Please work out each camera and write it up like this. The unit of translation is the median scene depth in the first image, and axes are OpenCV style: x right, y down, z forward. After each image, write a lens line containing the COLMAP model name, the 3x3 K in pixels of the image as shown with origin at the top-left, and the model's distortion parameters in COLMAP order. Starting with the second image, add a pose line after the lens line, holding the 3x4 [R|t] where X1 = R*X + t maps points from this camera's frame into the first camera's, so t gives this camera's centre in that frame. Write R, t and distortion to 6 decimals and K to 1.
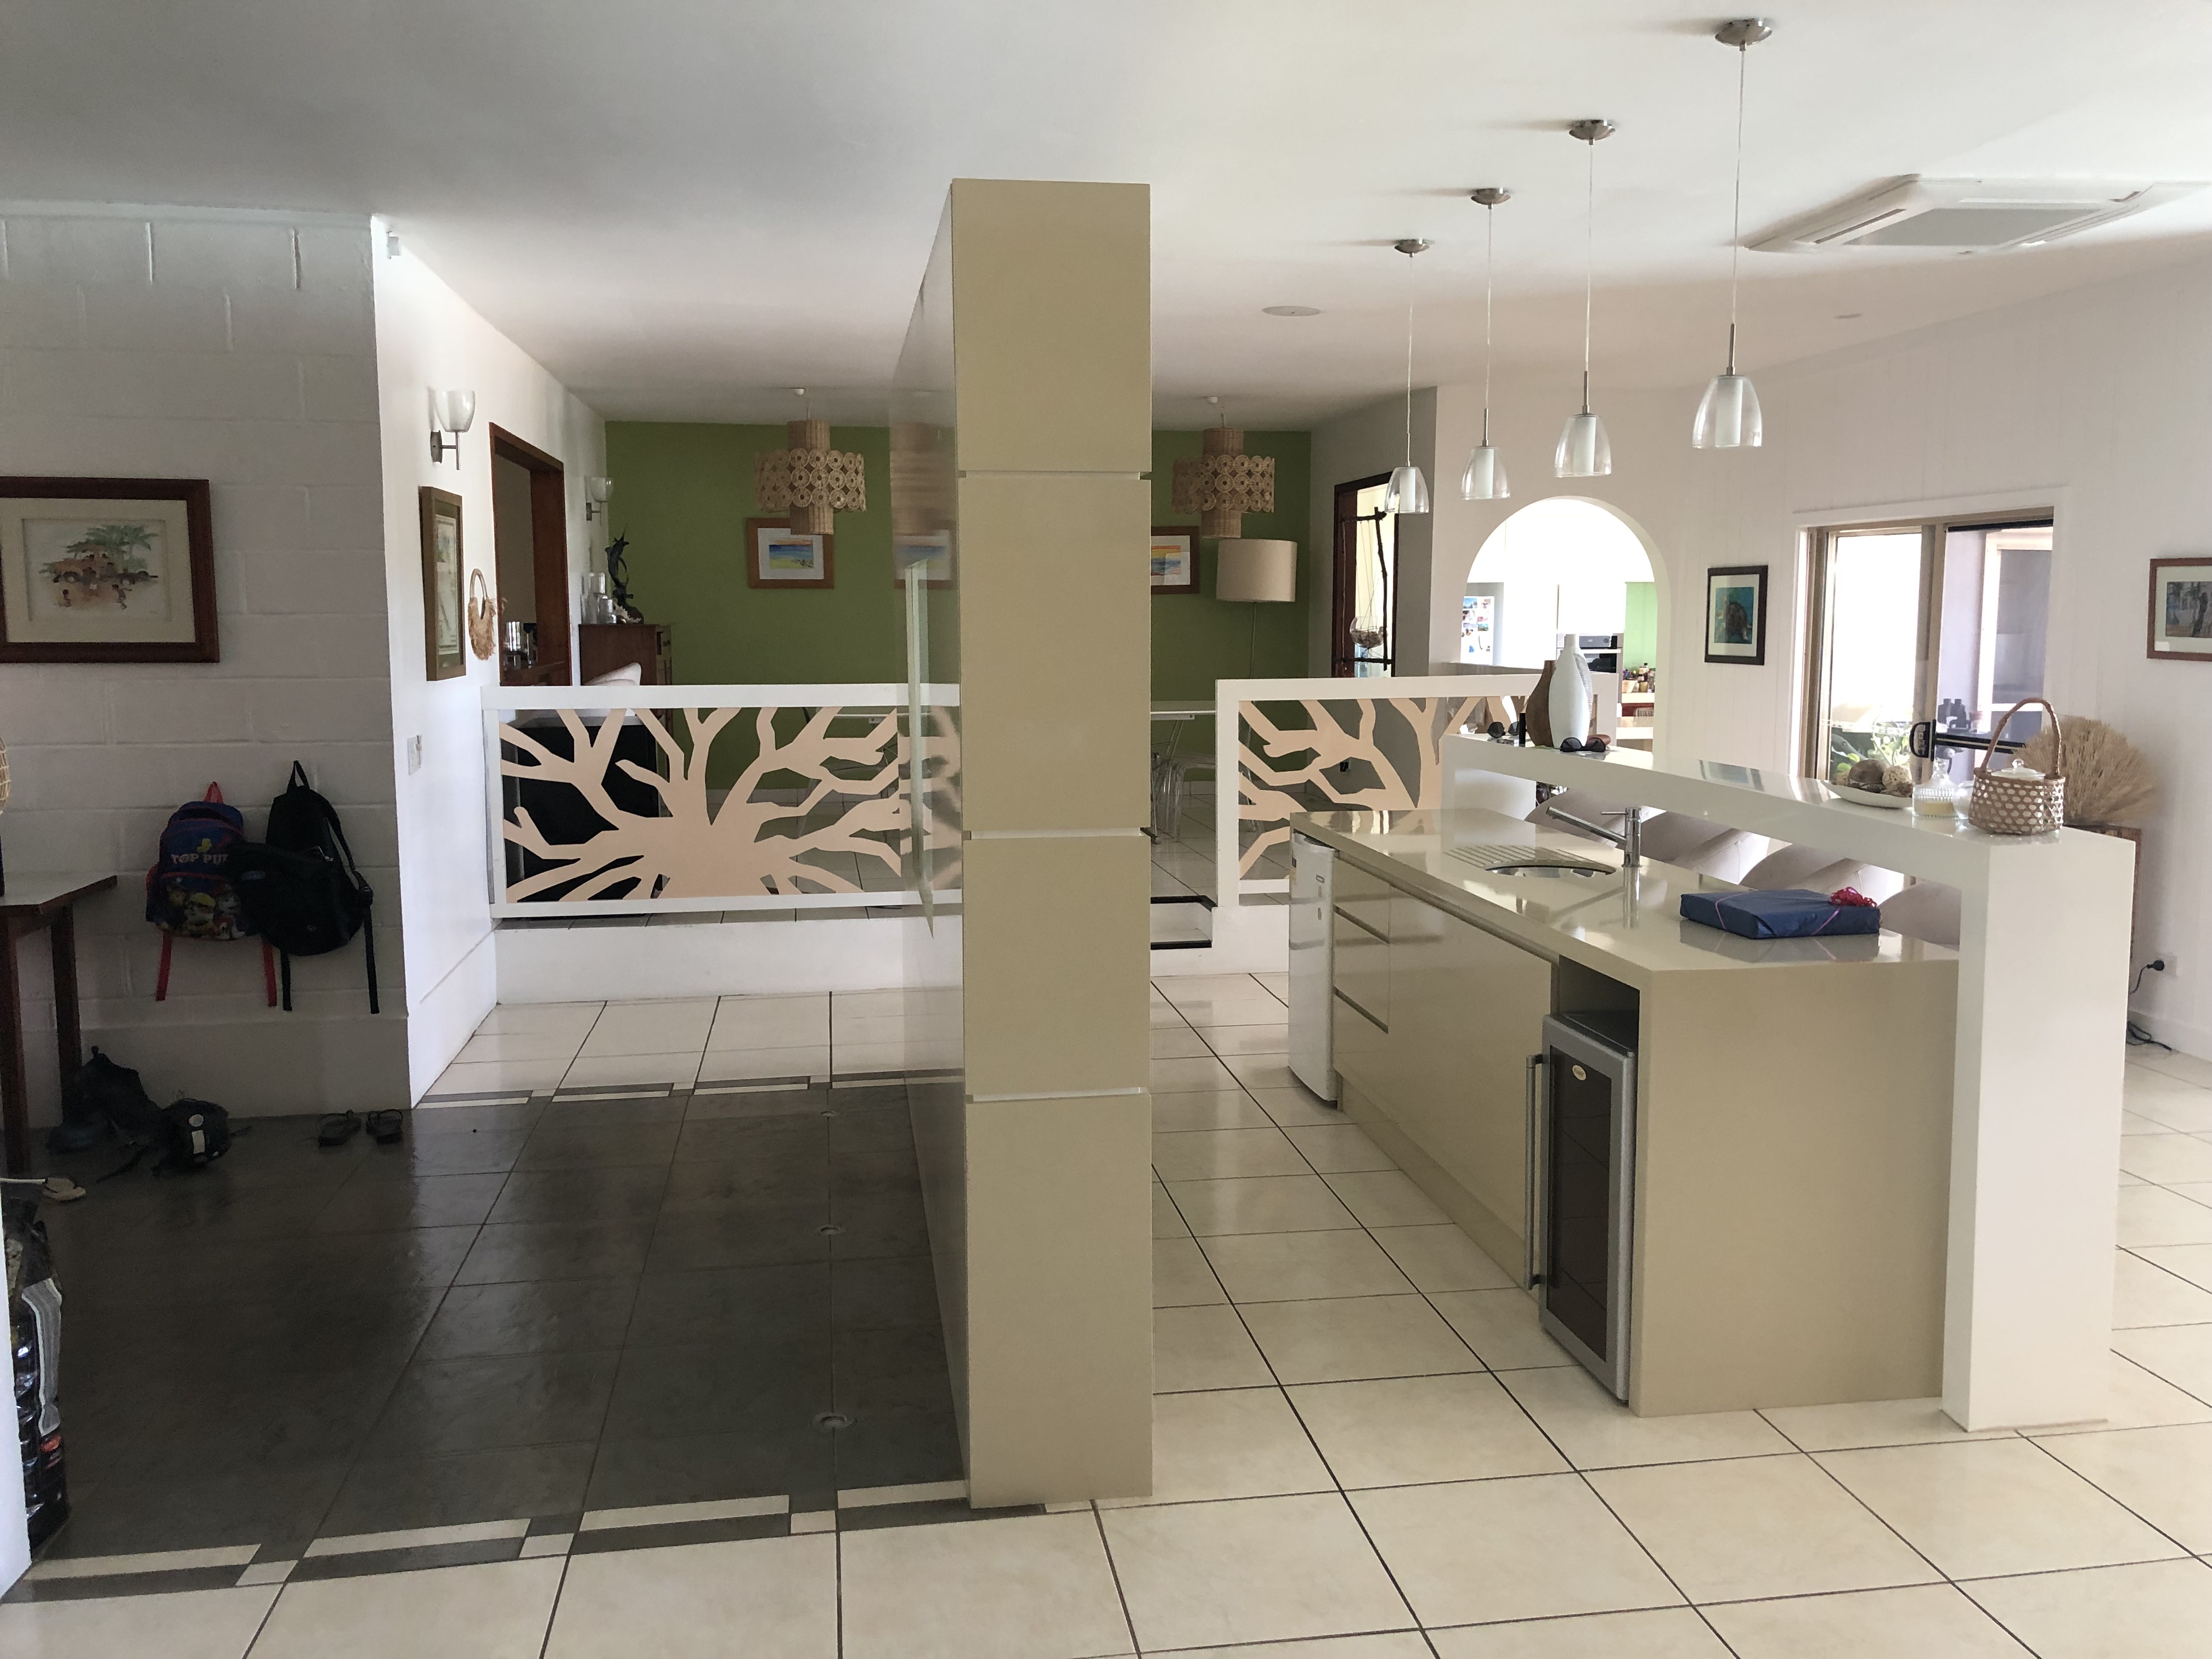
lens RADIAL K [[1712.1, 0, 1106.0], [0, 1712.1, 829.5], [0, 0, 1]] dist [0.003336, 0.000053]
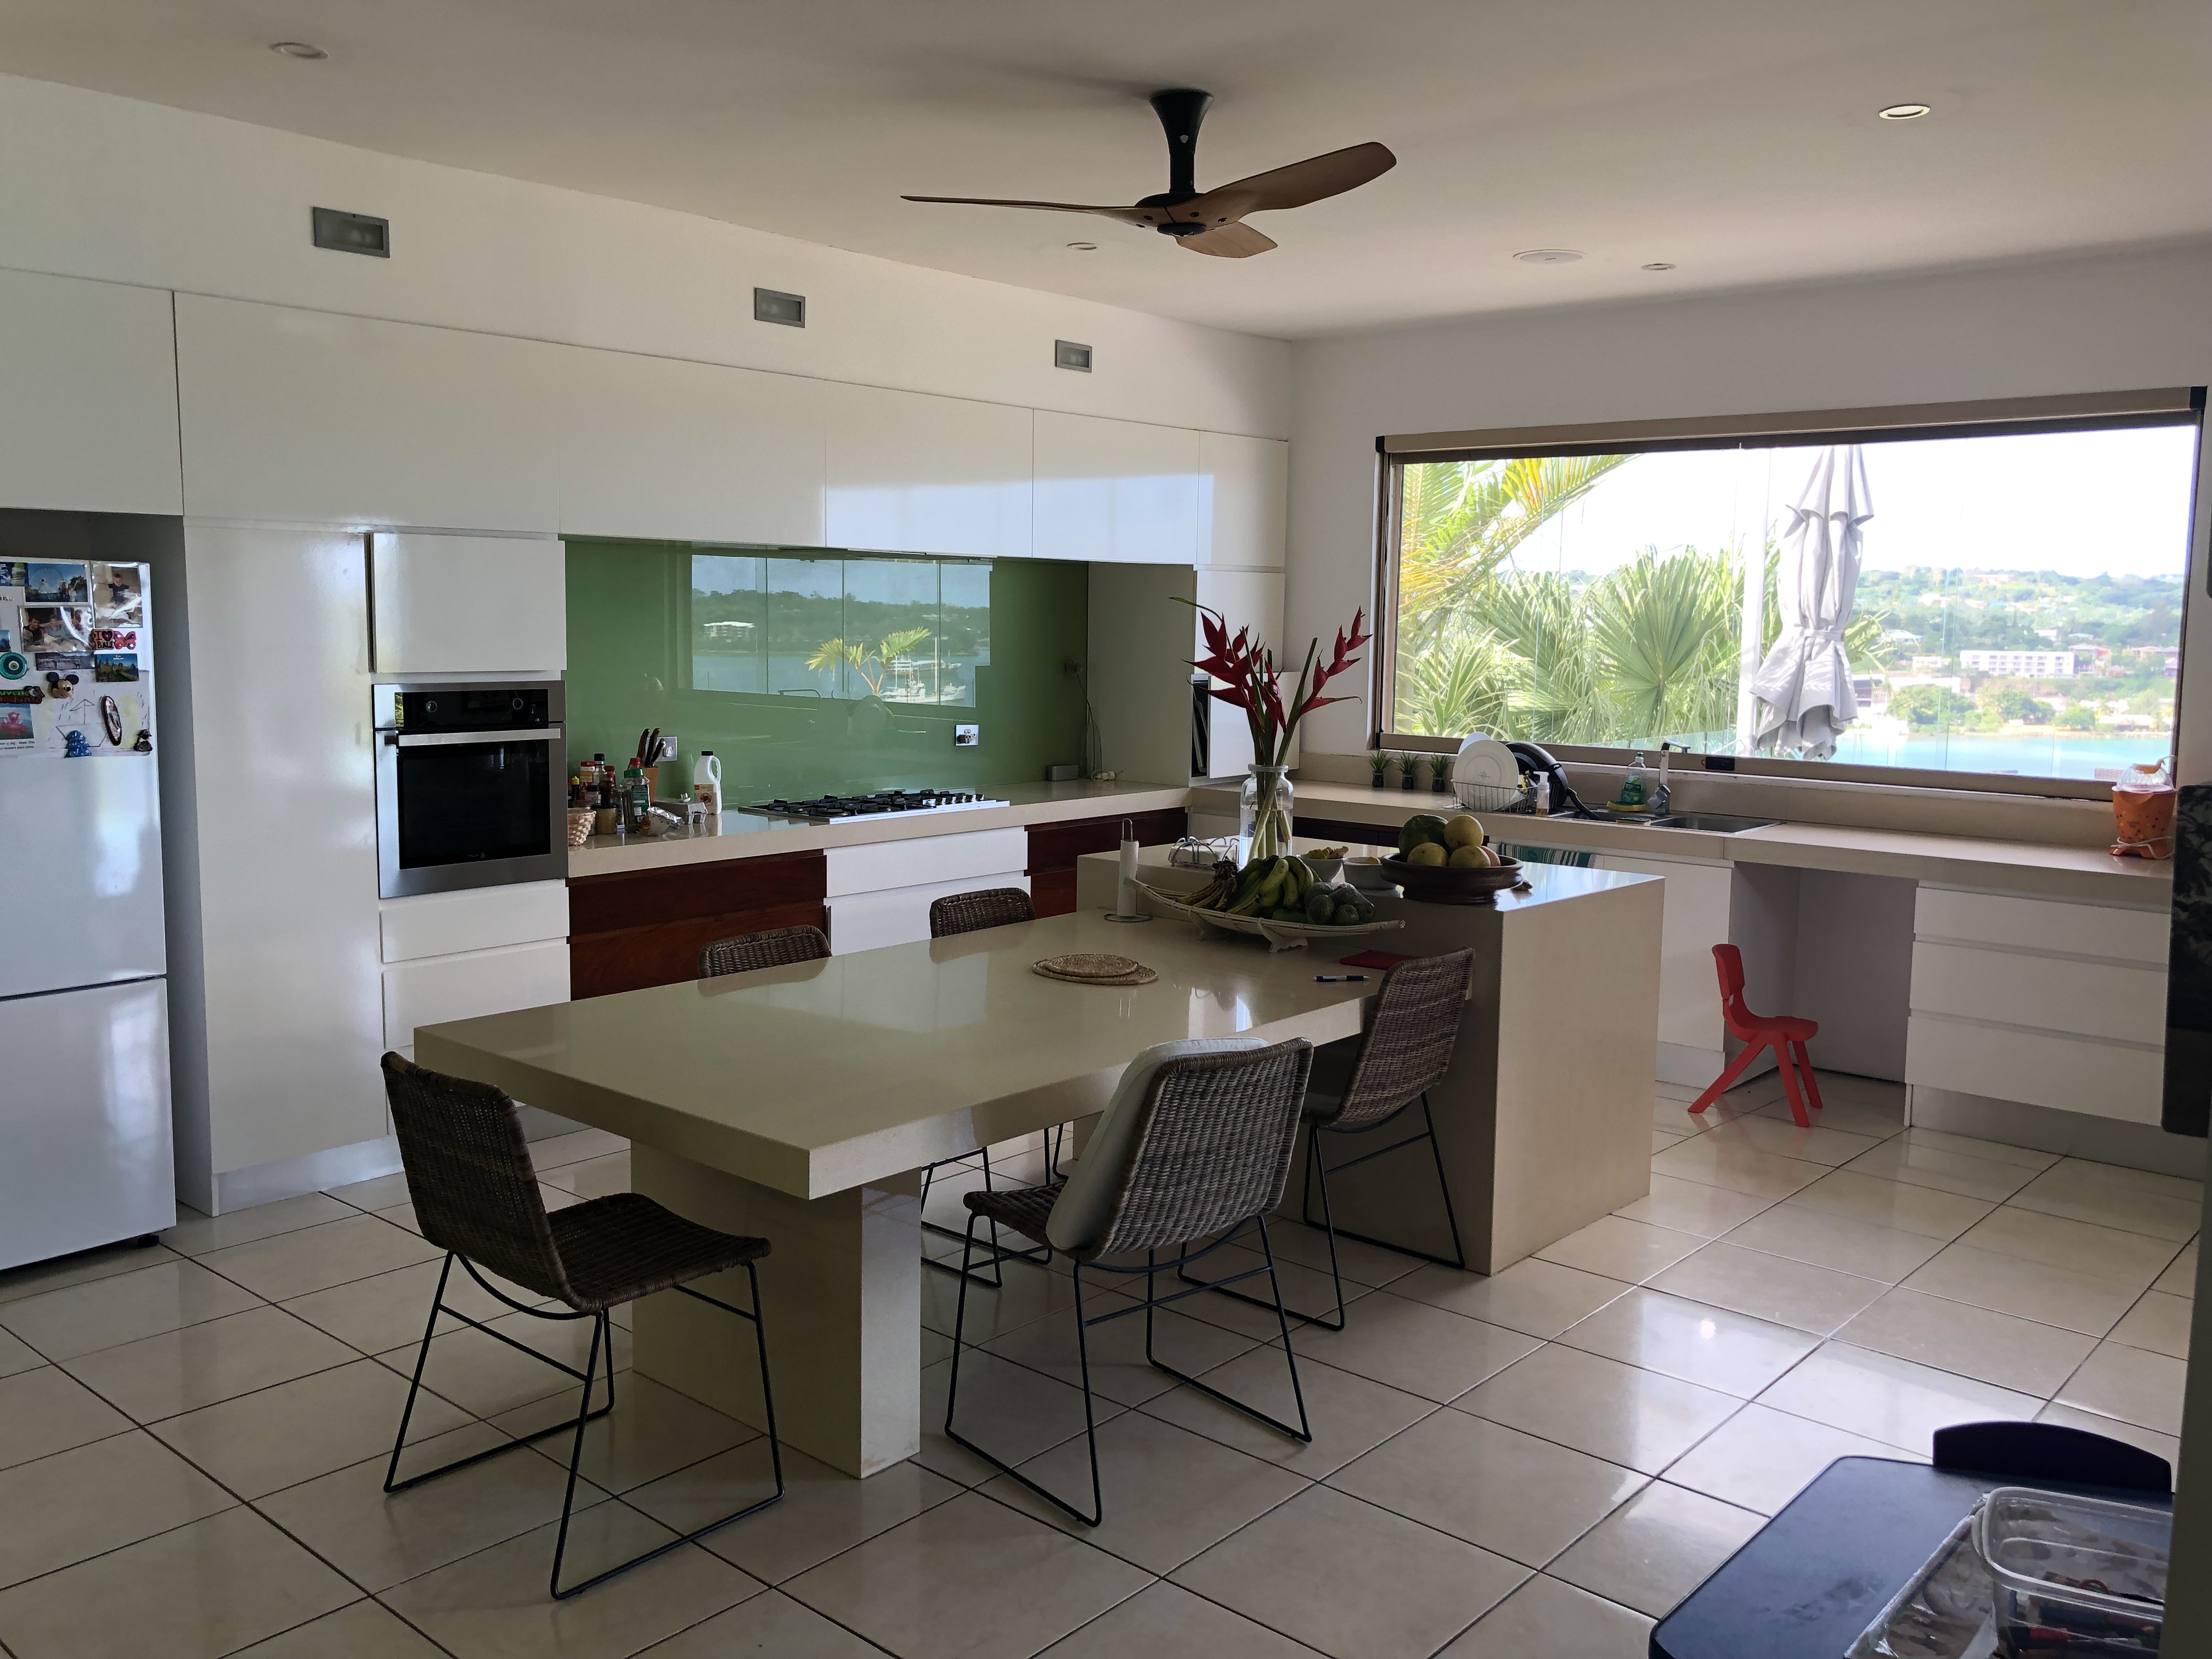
lens RADIAL K [[1825.7, 0, 1104.9], [0, 1825.7, 820.5], [0, 0, 1]] dist [0.014503, 0.002434]
pose [[0.763838, -0.054972, 0.643062, 0.139222], [0.063140, 0.997951, 0.010310, -0.080165], [-0.642312, 0.032728, 0.765745, 0.620286]]
